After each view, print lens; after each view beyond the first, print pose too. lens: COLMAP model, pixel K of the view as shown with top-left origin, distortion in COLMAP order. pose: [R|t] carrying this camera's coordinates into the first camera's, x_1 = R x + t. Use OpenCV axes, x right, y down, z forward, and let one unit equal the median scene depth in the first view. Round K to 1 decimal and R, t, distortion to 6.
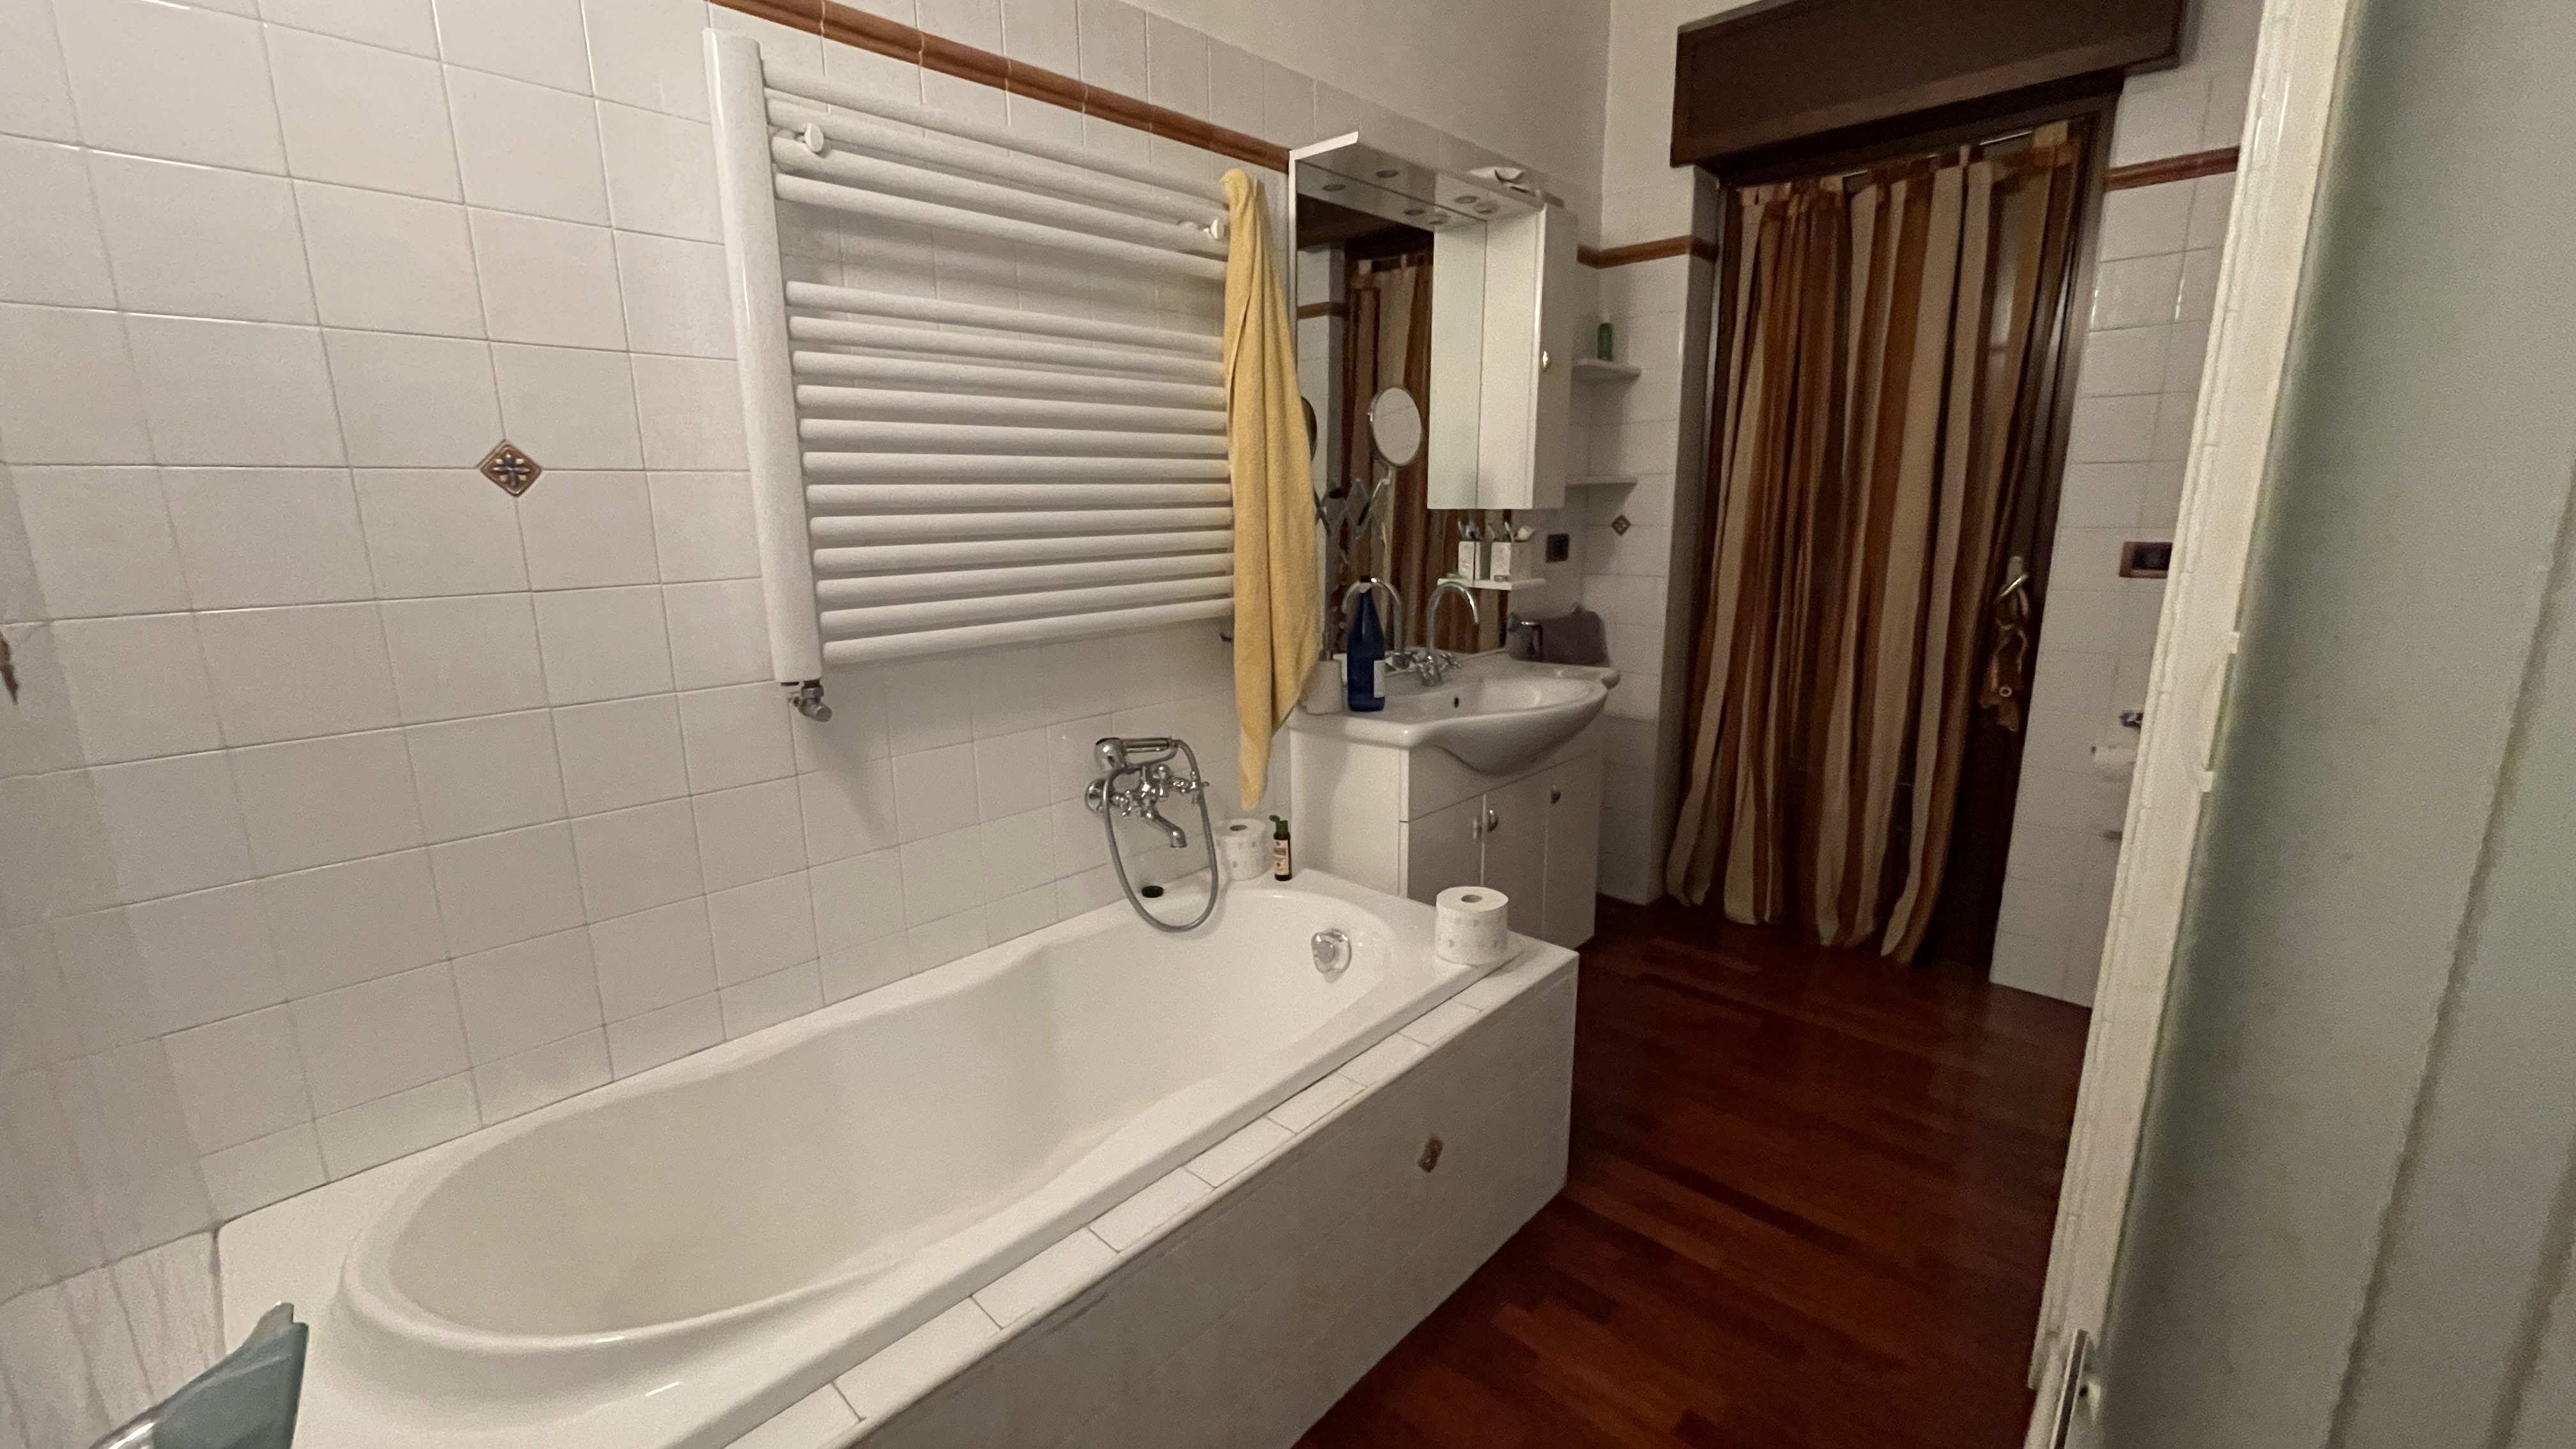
lens RADIAL K [[1029.9, 0, 1272.9], [0, 1029.9, 724.5], [0, 0, 1]] dist [-0.006315, 0.000412]
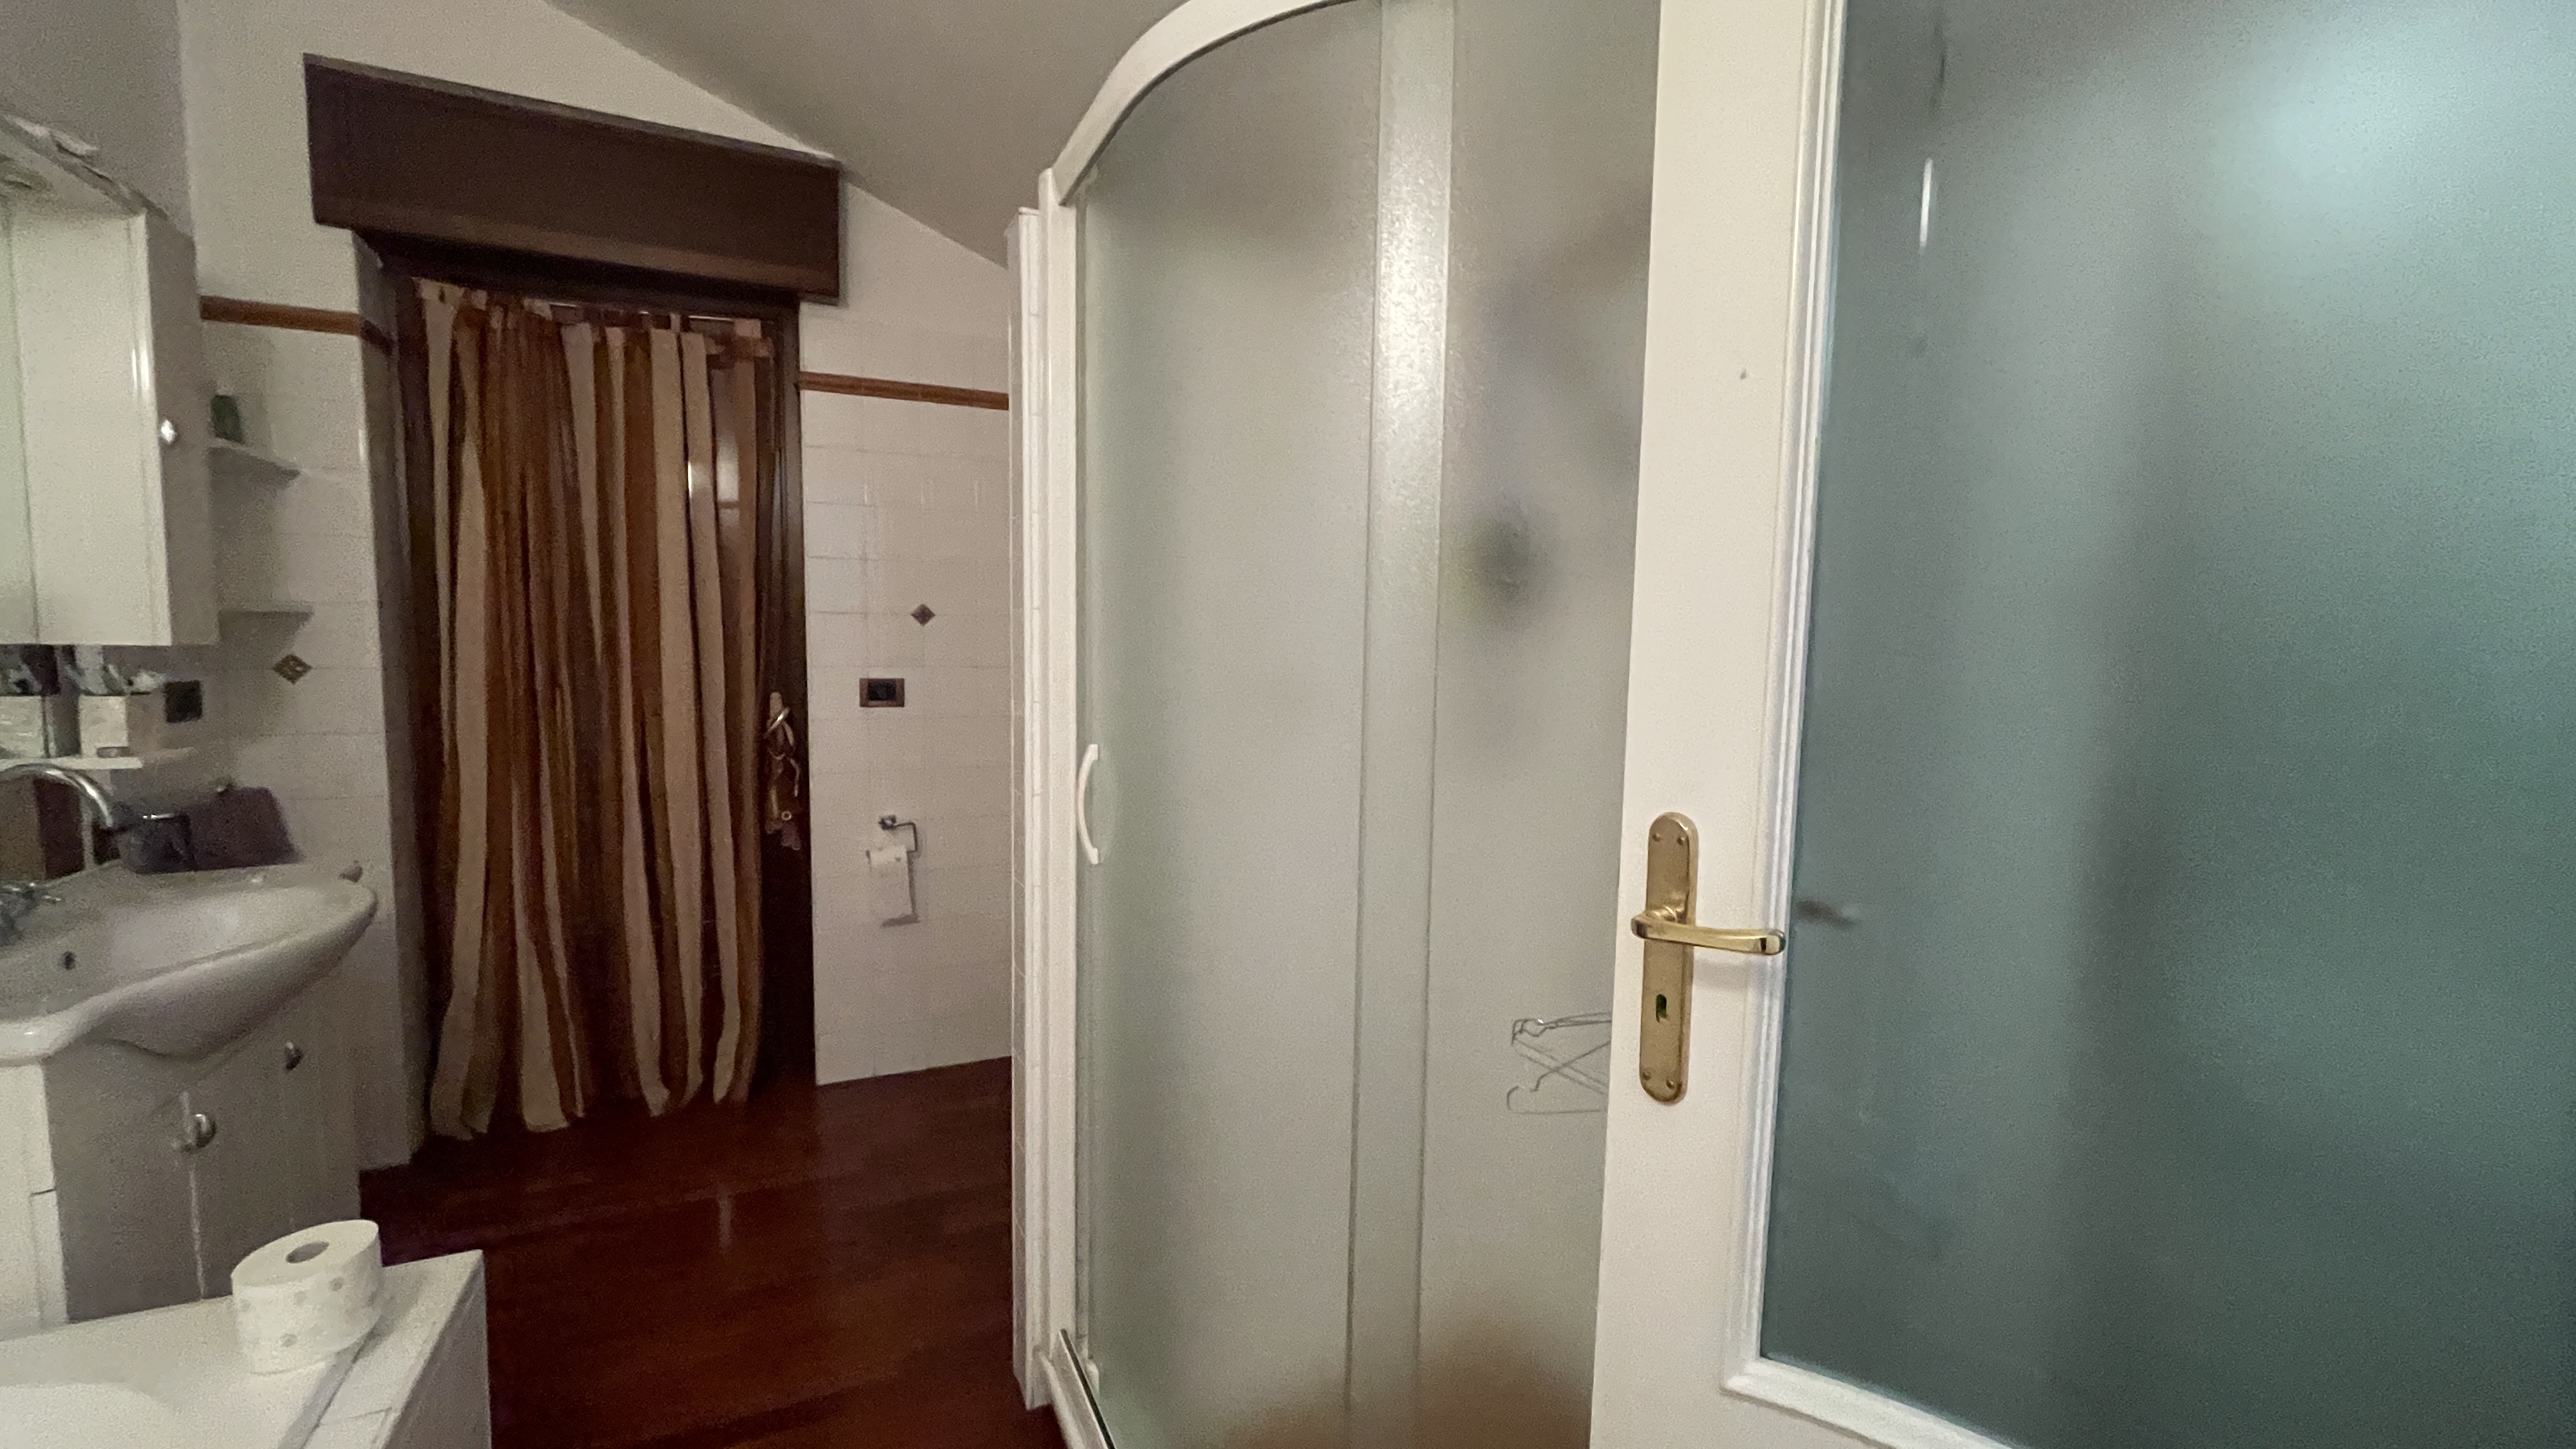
lens RADIAL K [[1029.9, 0, 1265.1], [0, 1029.9, 724.0], [0, 0, 1]] dist [-0.006315, 0.000412]
pose [[0.369851, -0.057670, 0.927300, -0.101153], [0.178973, 0.983801, -0.010199, -0.025406], [-0.911690, 0.169733, 0.374181, 0.111202]]
